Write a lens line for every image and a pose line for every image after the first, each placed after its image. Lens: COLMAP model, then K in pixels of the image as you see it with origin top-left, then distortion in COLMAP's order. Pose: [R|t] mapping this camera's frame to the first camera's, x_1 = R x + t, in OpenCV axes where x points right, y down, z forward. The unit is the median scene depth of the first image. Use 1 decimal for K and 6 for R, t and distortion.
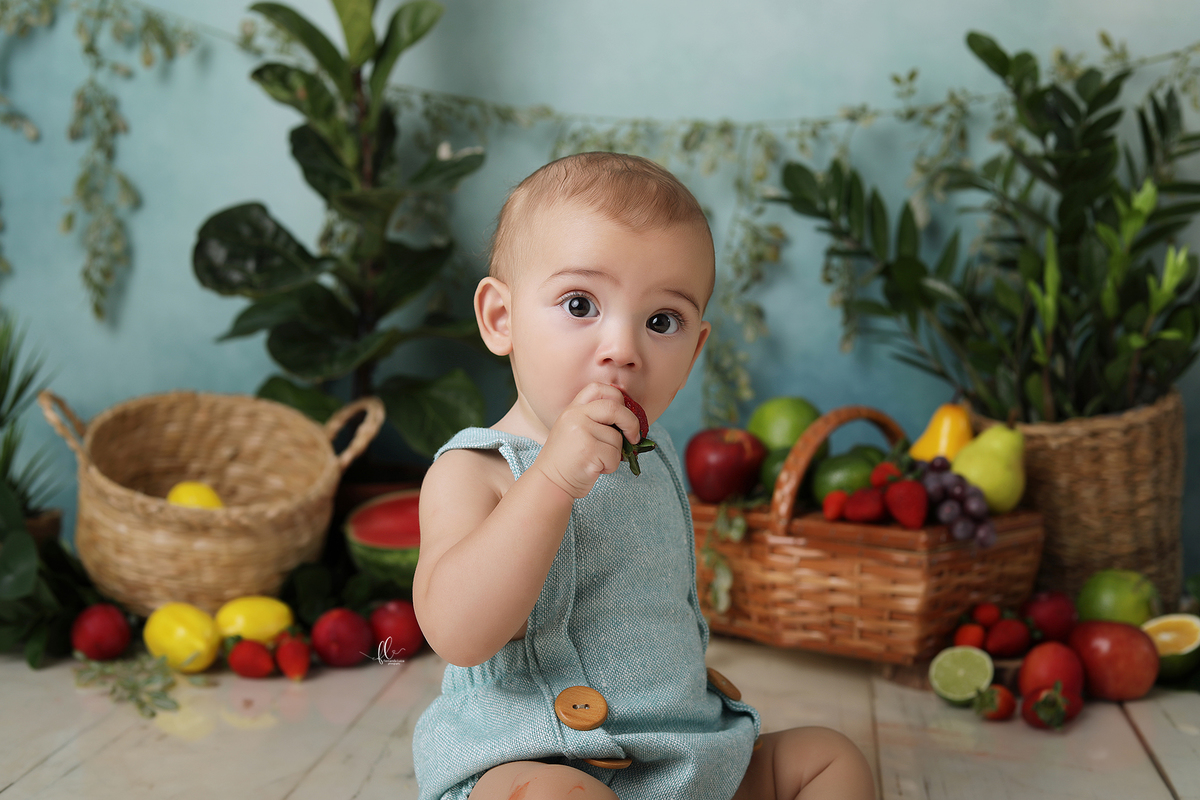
lens RADIAL K [[1828.4, 0, 625.5], [0, 1828.4, 399.2], [0, 0, 1]] dist [-0.119245, -0.046821]
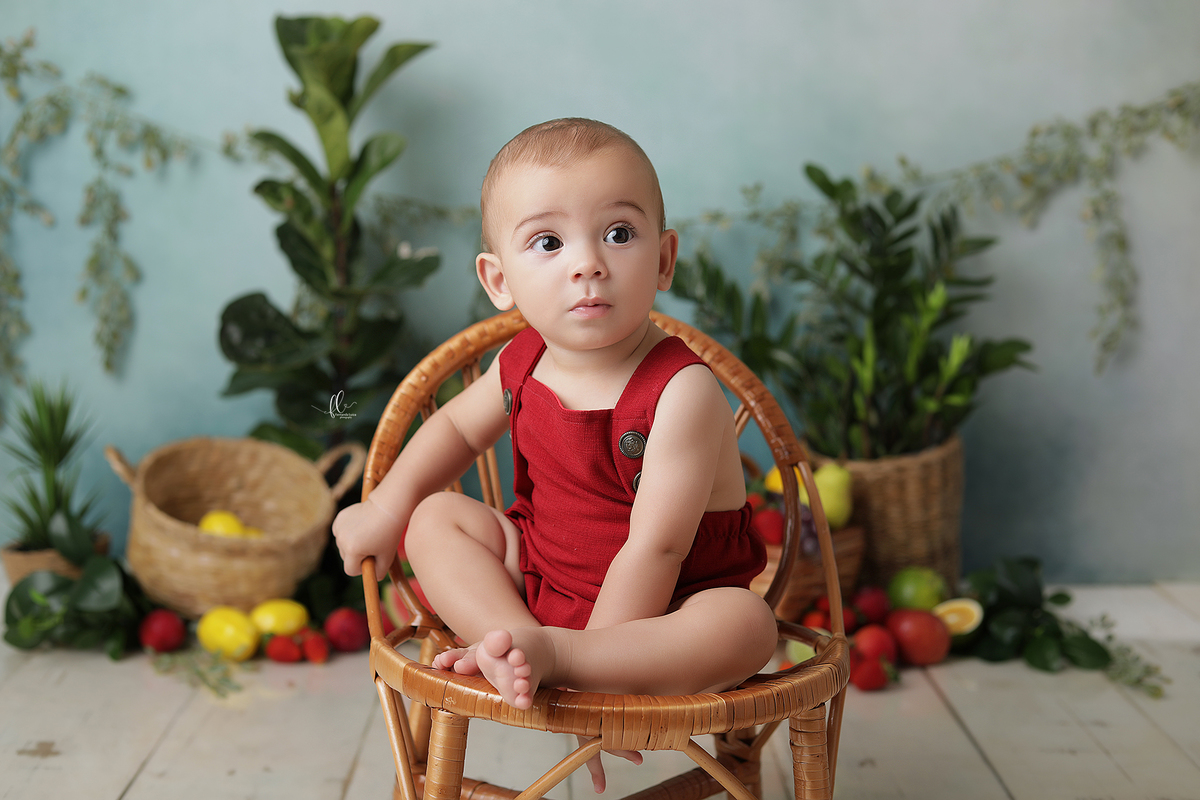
lens RADIAL K [[1760.8, 0, 602.8], [0, 1760.8, 399.5], [0, 0, 1]] dist [-0.102712, -0.062822]
pose [[0.992150, -0.007140, 0.124851, -0.124133], [0.003302, 0.999516, 0.030923, -0.072935], [-0.125011, -0.030268, 0.991694, -0.272573]]
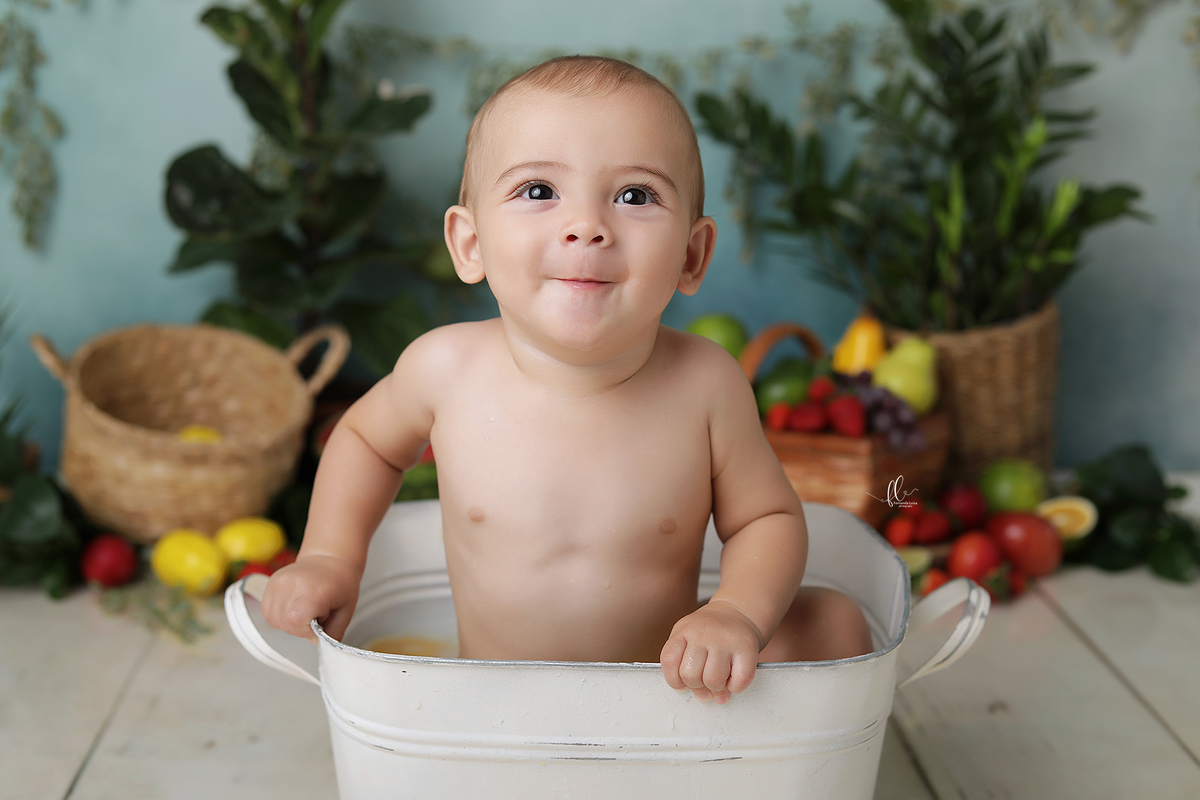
lens RADIAL K [[1835.5, 0, 587.2], [0, 1835.5, 418.9], [0, 0, 1]] dist [-0.107024, -0.133110]
pose [[0.988233, -0.040148, 0.147590, -0.158104], [0.023809, 0.993551, 0.110855, -0.064482], [-0.151089, -0.106037, 0.982817, -0.088618]]
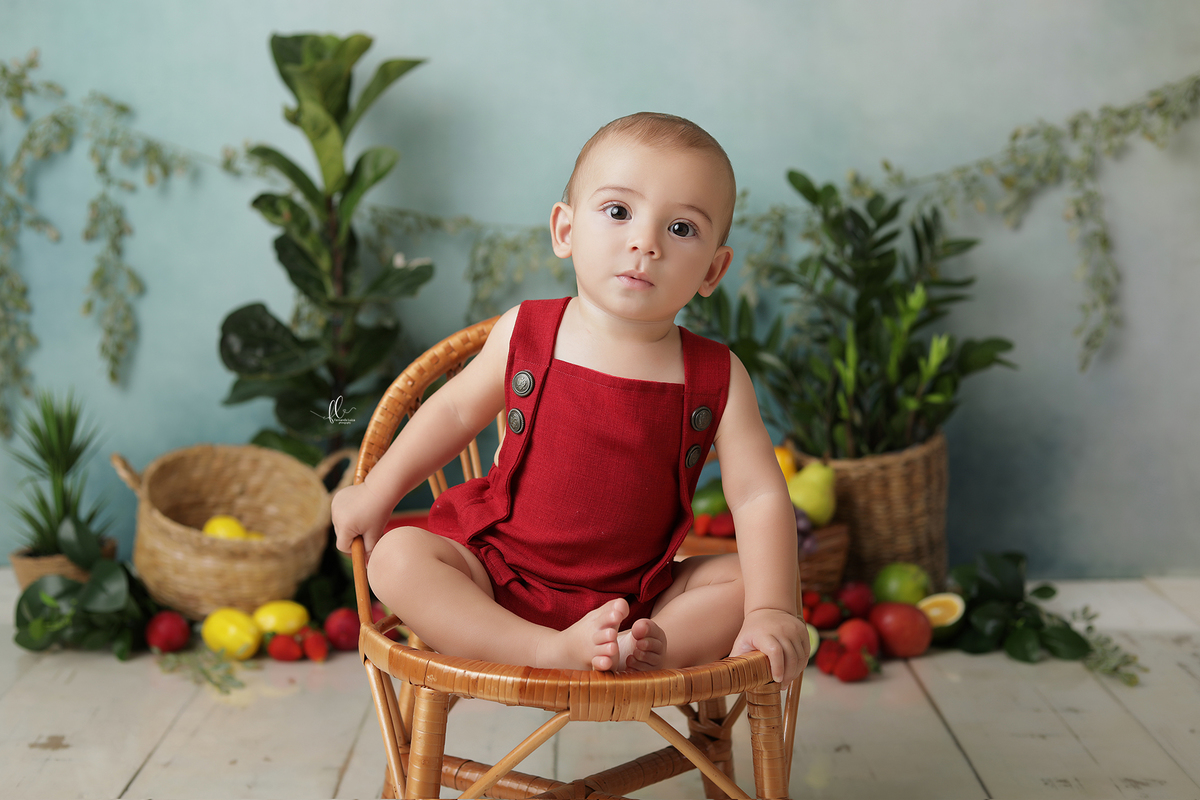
lens RADIAL K [[1822.5, 0, 590.3], [0, 1822.5, 384.0], [0, 0, 1]] dist [-0.100859, -0.064429]
pose [[0.994336, -0.019031, 0.104567, -0.108119], [0.017154, 0.999676, 0.018828, -0.073013], [-0.104892, -0.016927, 0.994340, -0.357931]]
